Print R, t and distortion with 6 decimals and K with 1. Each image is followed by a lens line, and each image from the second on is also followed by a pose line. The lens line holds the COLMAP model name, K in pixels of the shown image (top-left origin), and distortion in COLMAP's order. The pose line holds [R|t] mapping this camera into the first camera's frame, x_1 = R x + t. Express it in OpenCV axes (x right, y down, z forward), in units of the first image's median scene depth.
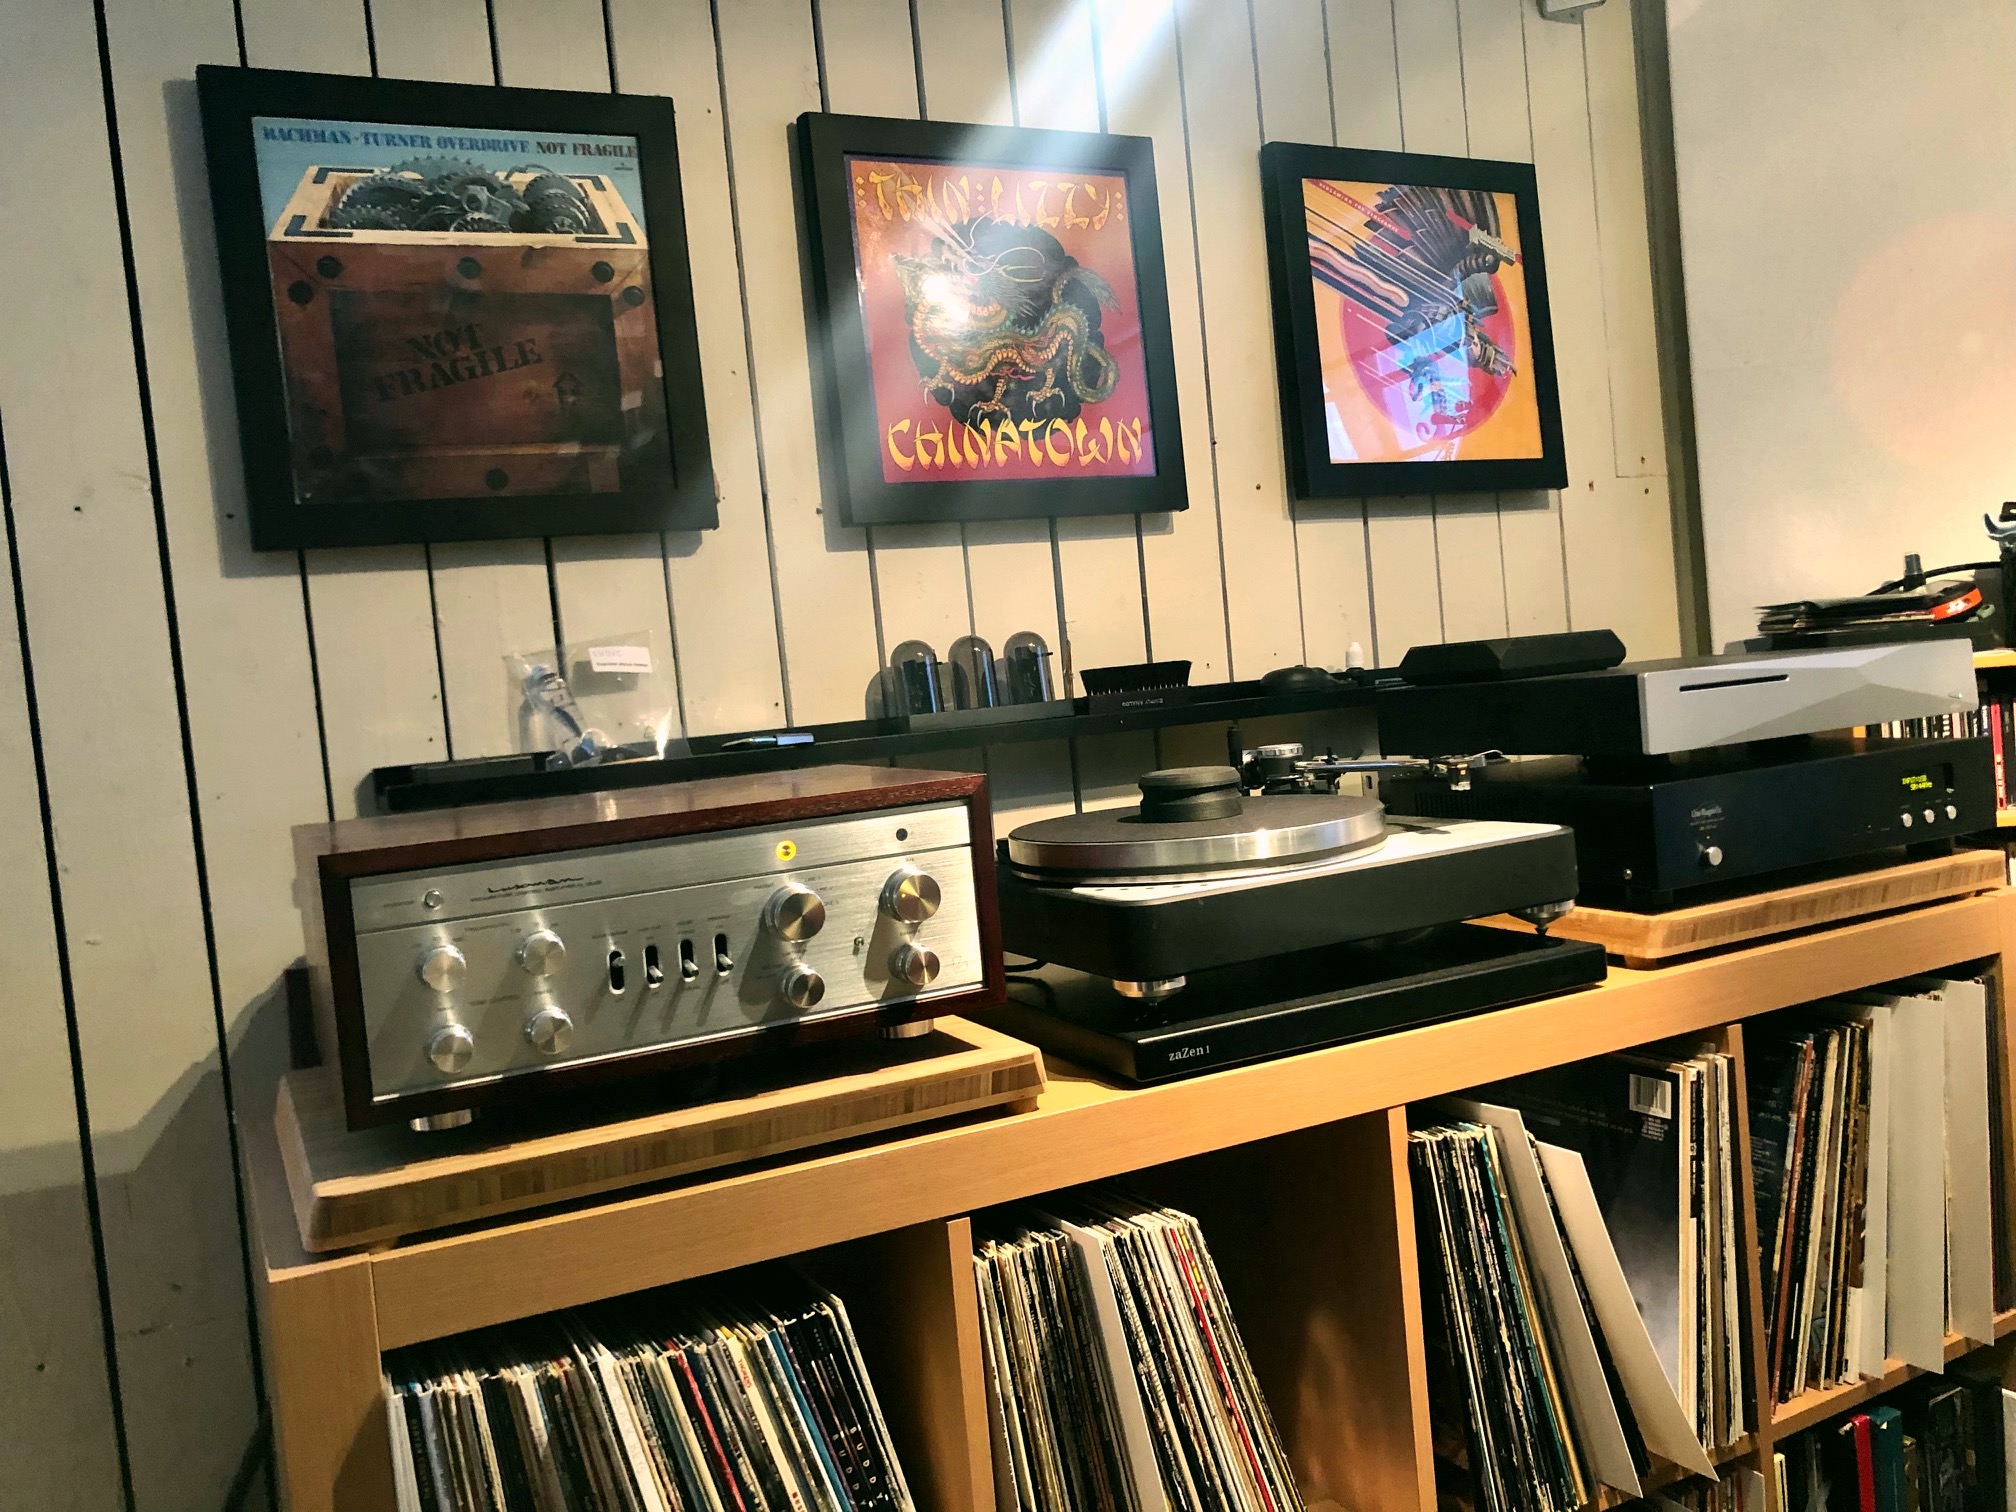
lens RADIAL K [[1653.2, 0, 1008.0], [0, 1653.2, 756.0], [0, 0, 1]] dist [-0.000500, 0.000181]
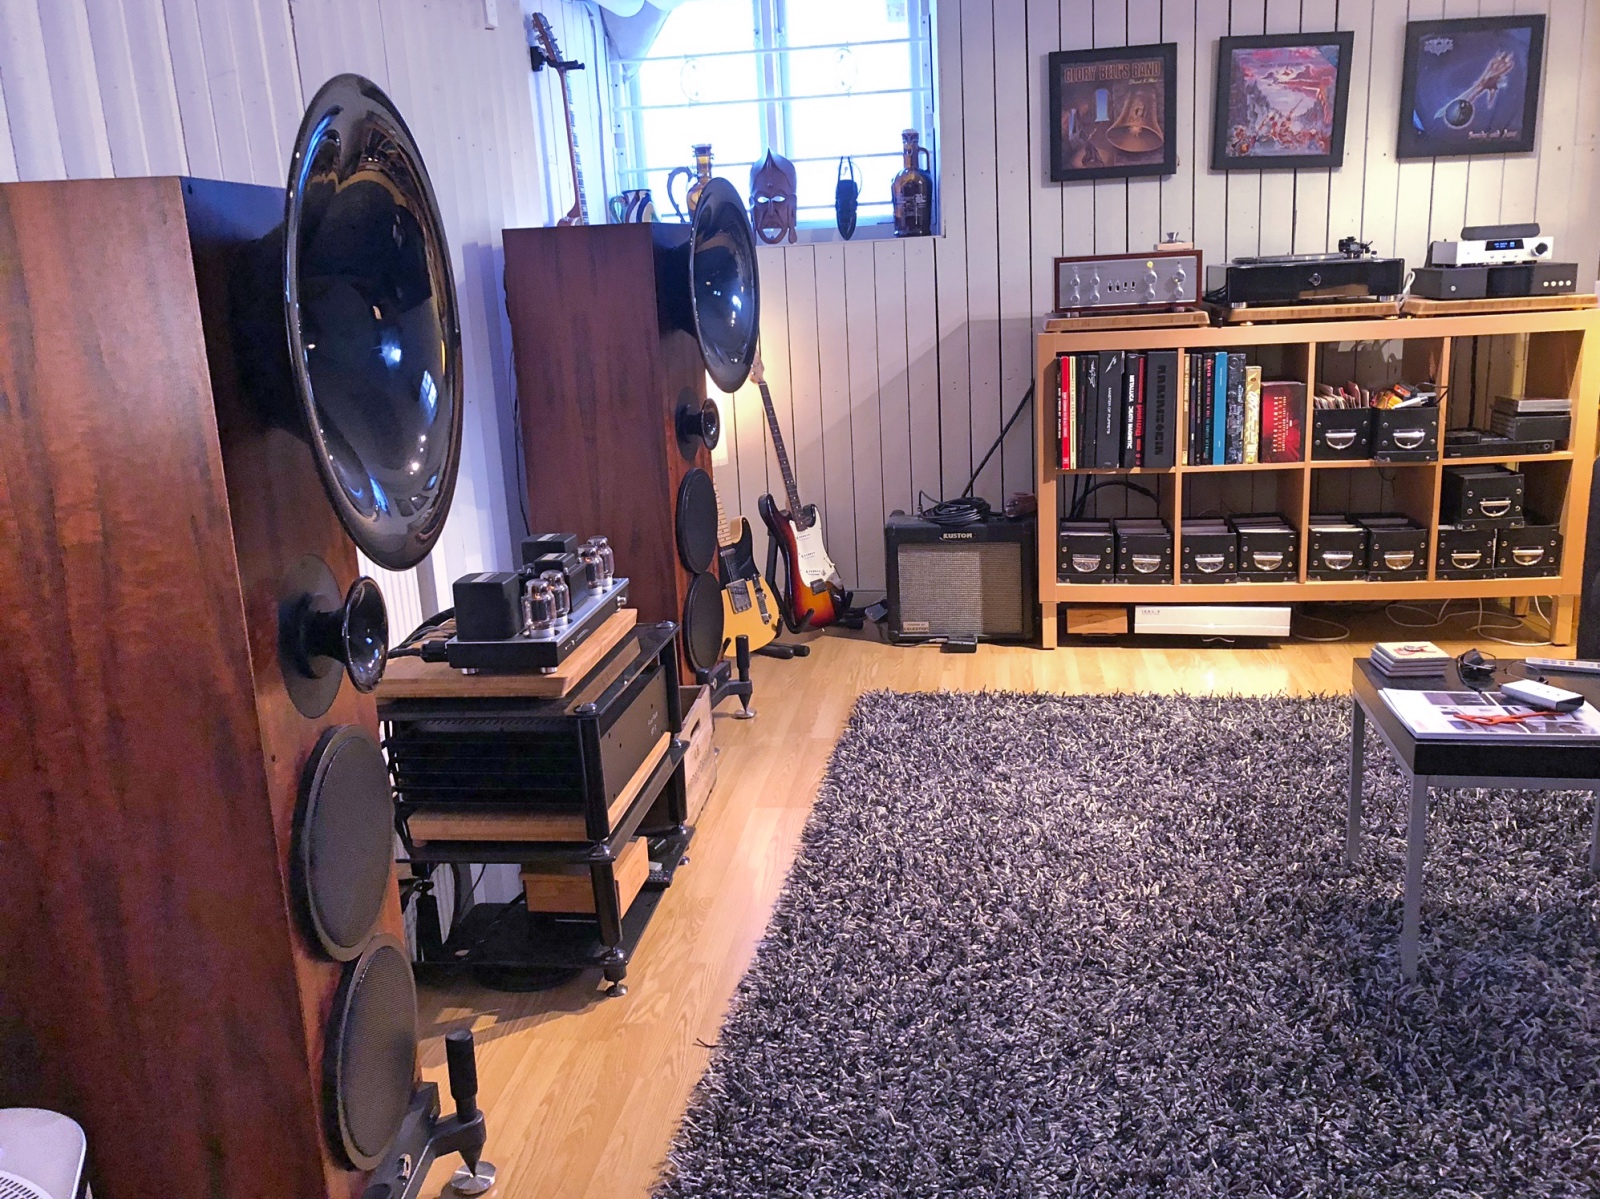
lens RADIAL K [[1286.1, 0, 800.0], [0, 1286.1, 599.5], [0, 0, 1]] dist [0.005444, 0.005959]
pose [[0.817720, 0.184044, -0.545400, 0.821215], [-0.050216, 0.966703, 0.250924, 0.081900], [0.573421, -0.177798, 0.799735, -1.771977]]
